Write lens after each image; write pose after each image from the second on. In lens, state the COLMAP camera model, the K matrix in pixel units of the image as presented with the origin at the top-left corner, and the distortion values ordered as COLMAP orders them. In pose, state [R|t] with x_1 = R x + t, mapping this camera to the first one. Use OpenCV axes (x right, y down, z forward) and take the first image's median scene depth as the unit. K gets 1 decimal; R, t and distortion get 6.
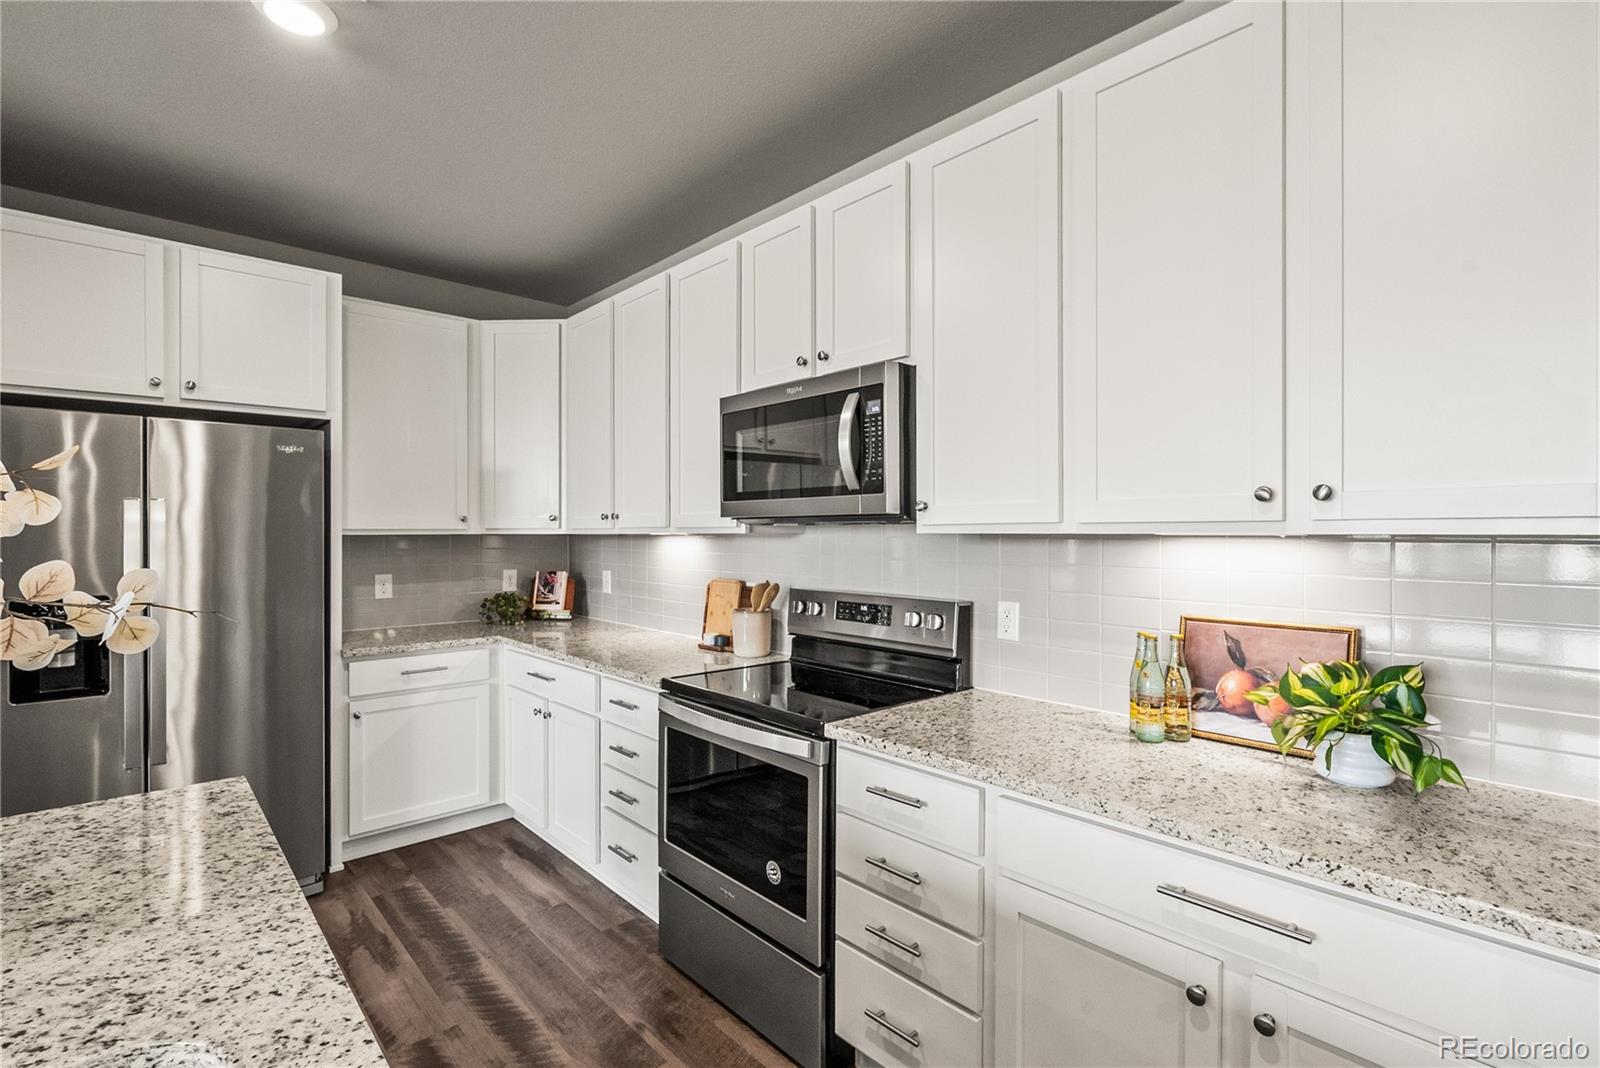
lens RADIAL K [[744.9, 0, 800.0], [0, 744.9, 534.0], [0, 0, 1]] dist [-0.001207, -0.000513]
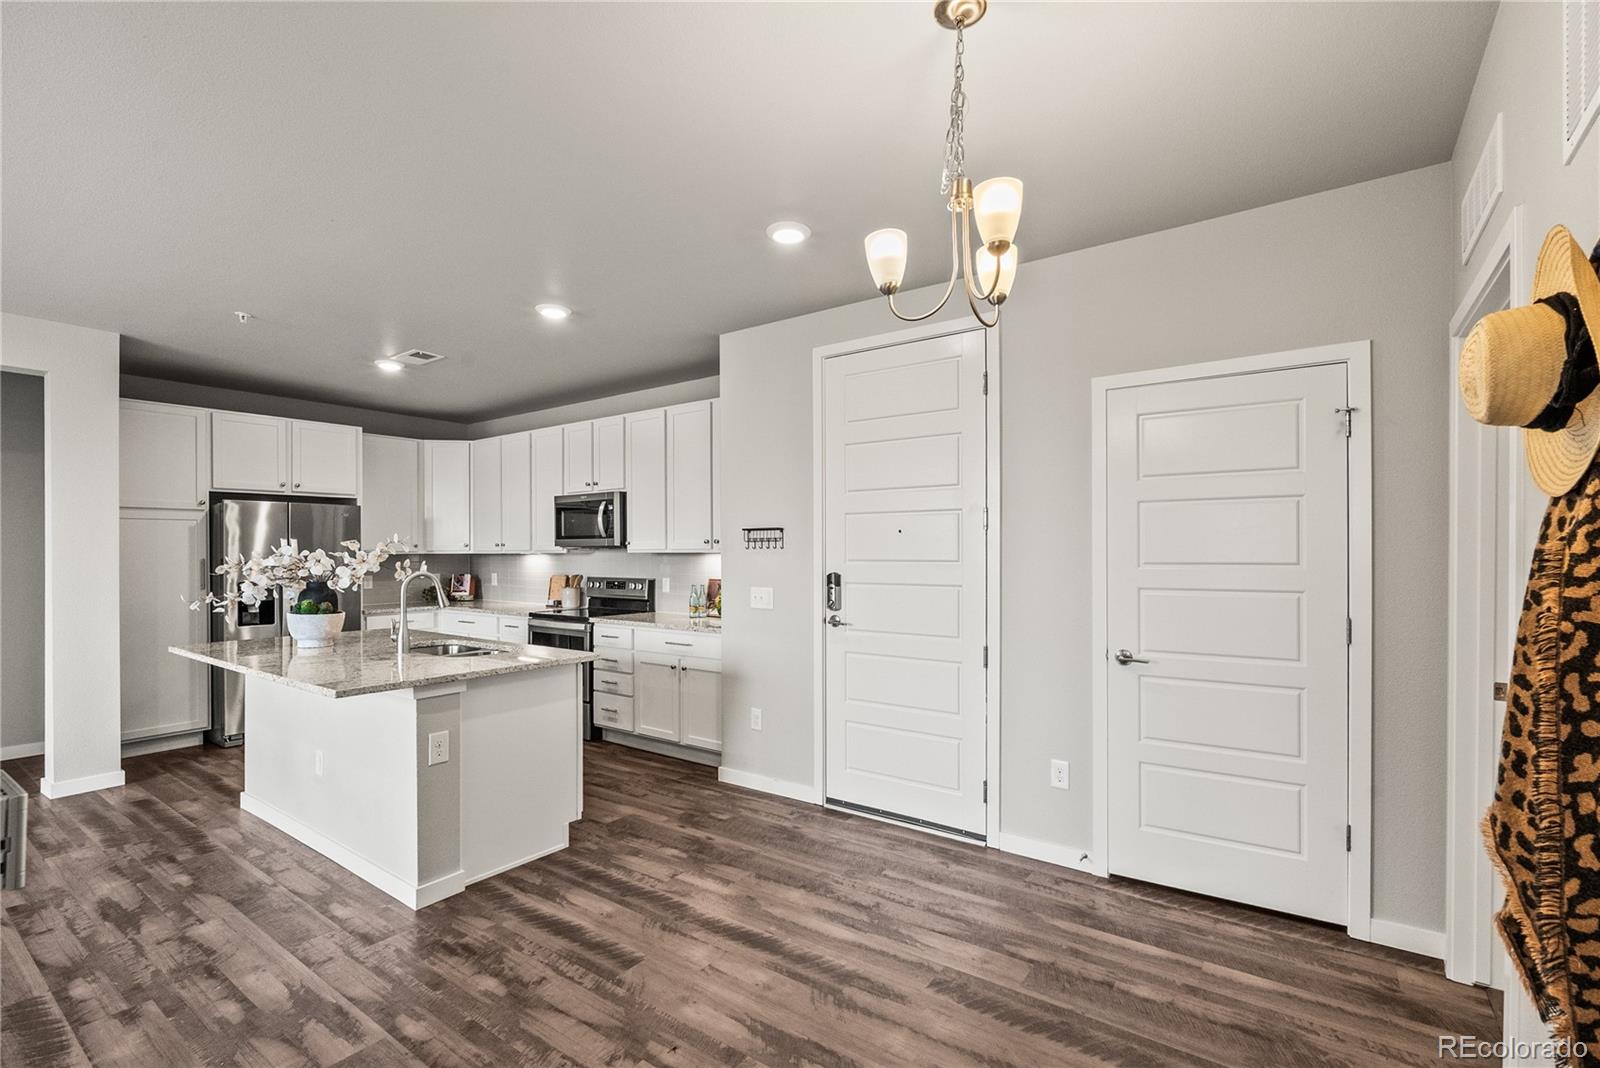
lens RADIAL K [[723.3, 0, 802.2], [0, 723.3, 546.3], [0, 0, 1]] dist [-0.002210, 0.000403]
pose [[0.980375, -0.003045, 0.197120, 0.239689], [0.004742, 0.999956, -0.008134, 0.000391], [-0.197087, 0.008909, 0.980346, -1.601992]]
